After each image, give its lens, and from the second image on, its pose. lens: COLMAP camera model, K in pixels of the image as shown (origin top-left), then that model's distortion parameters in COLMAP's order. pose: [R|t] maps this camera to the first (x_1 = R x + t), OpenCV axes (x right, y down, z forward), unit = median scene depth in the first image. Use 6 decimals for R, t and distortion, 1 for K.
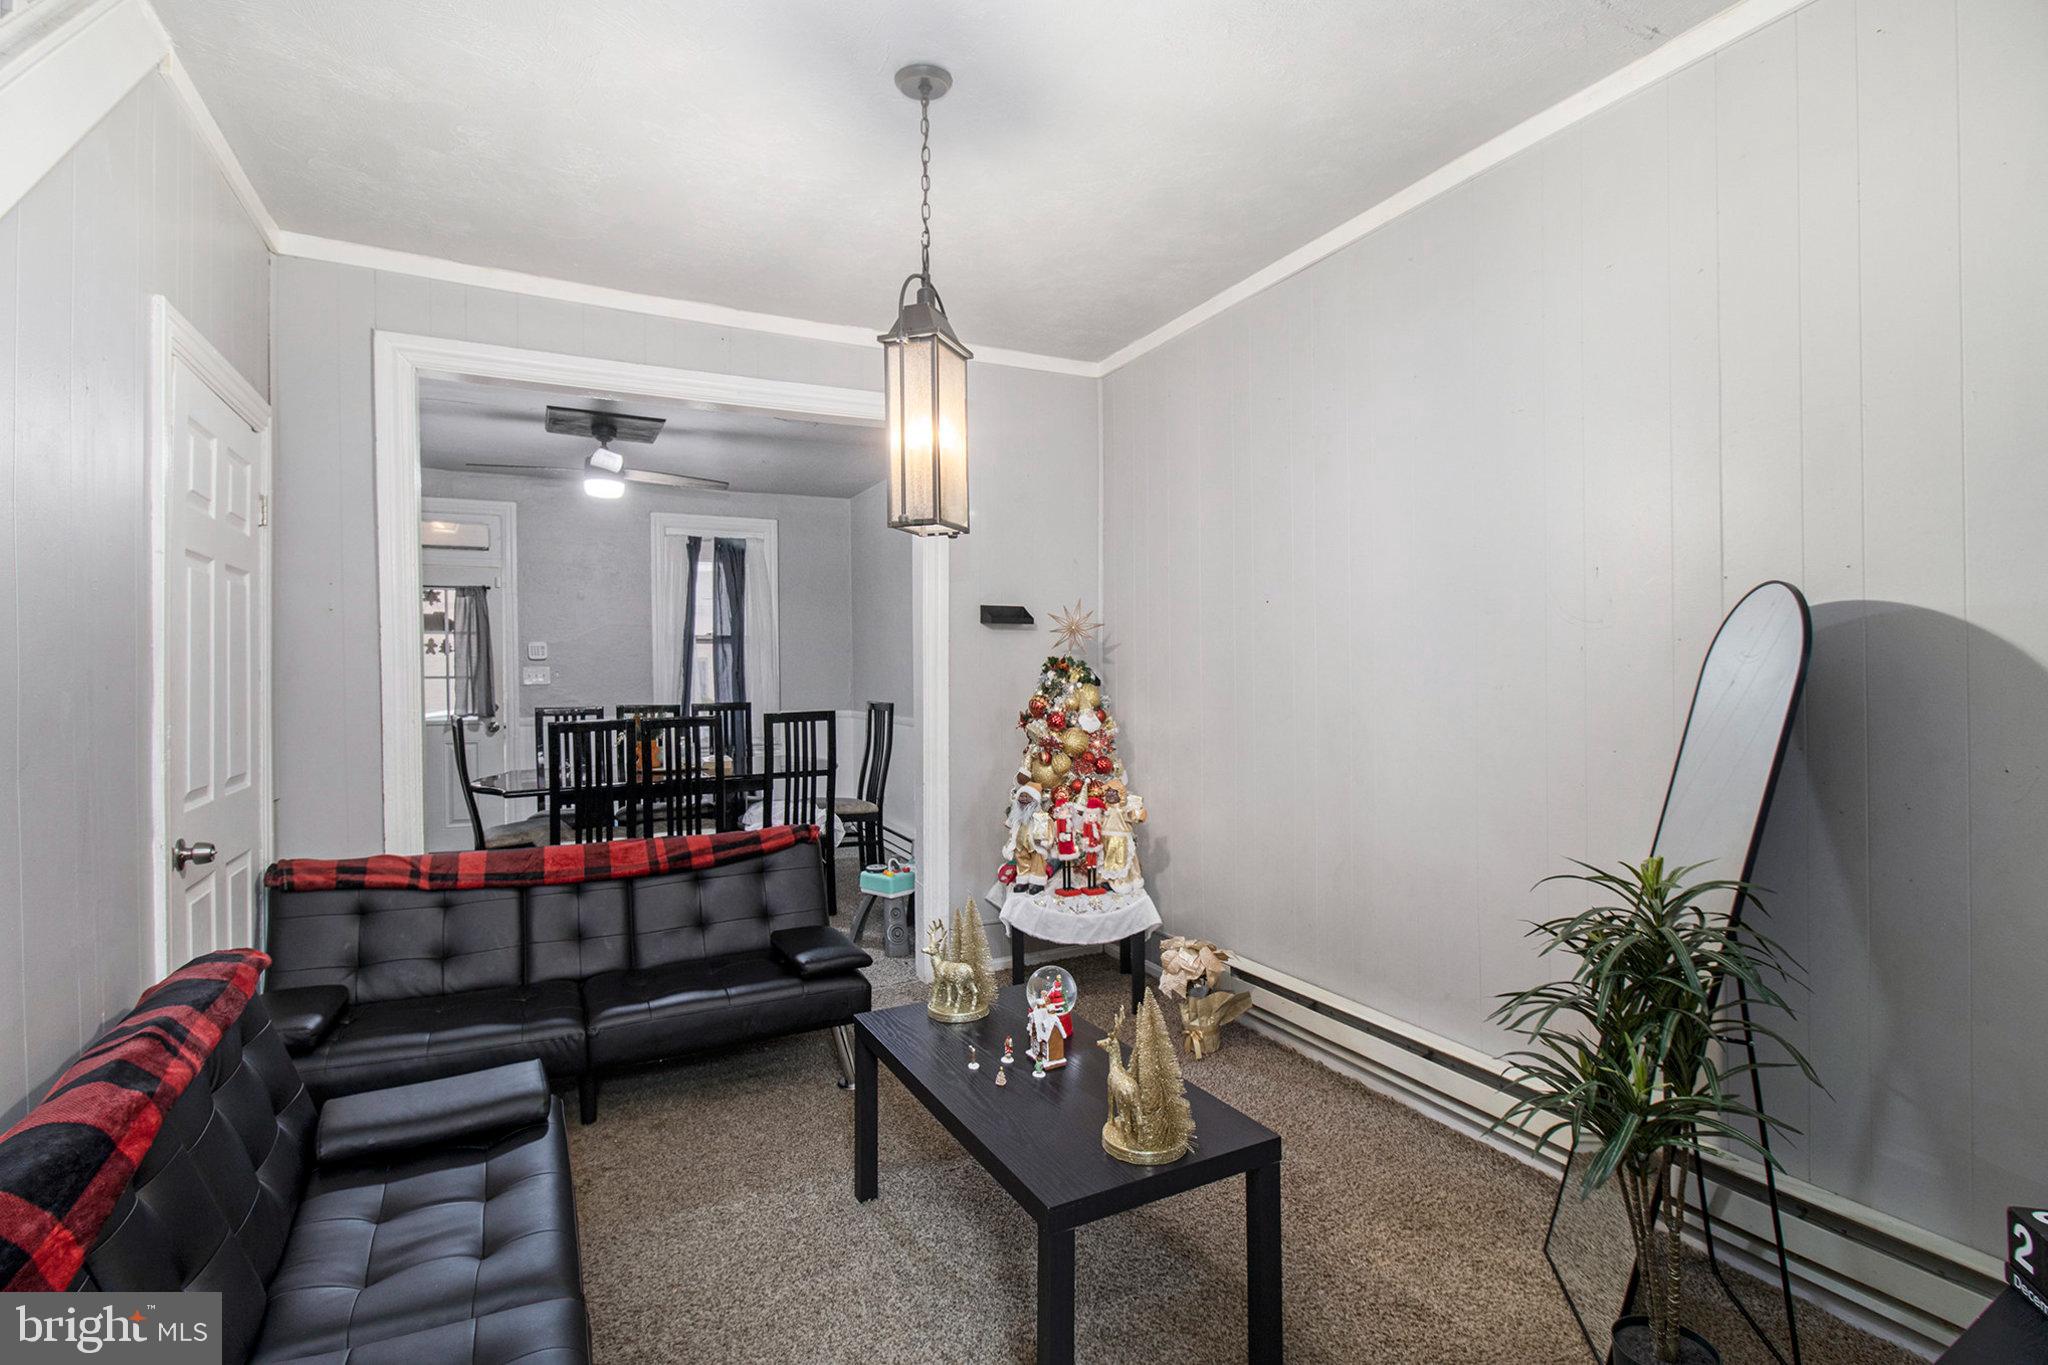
lens RADIAL K [[967.3, 0, 1028.3], [0, 967.3, 674.0], [0, 0, 1]] dist [-0.024743, -0.001545]
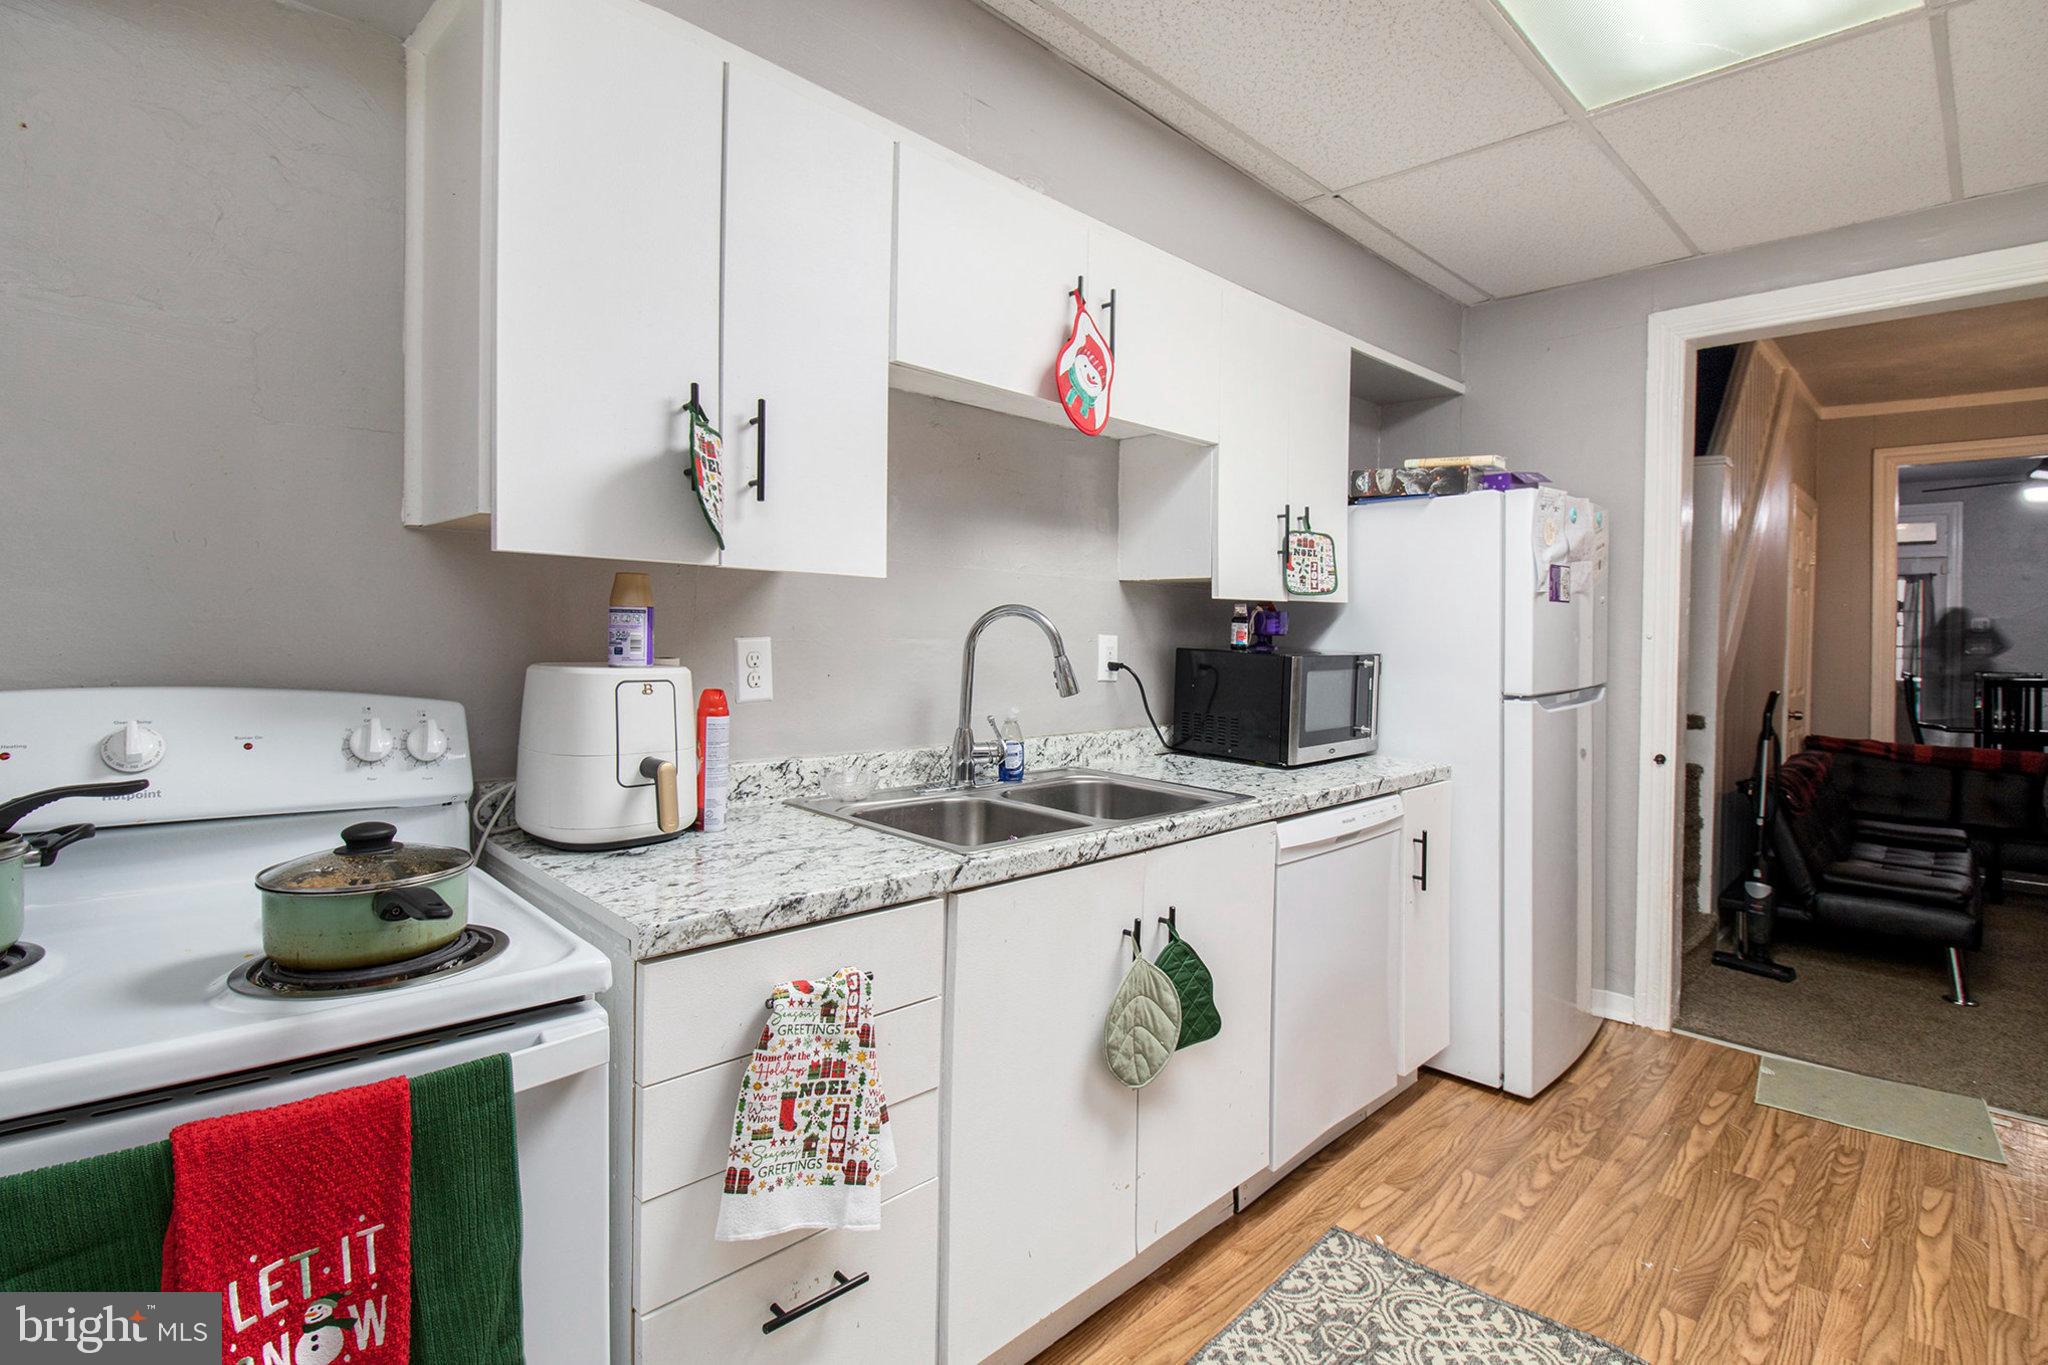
lens RADIAL K [[967.3, 0, 1029.1], [0, 967.3, 674.6], [0, 0, 1]] dist [-0.024743, -0.001545]
pose [[0.301754, 0.051823, -0.951976, 0.564018], [-0.015763, 0.998656, 0.049368, -0.003634], [0.953255, 0.000109, 0.302166, -1.081619]]
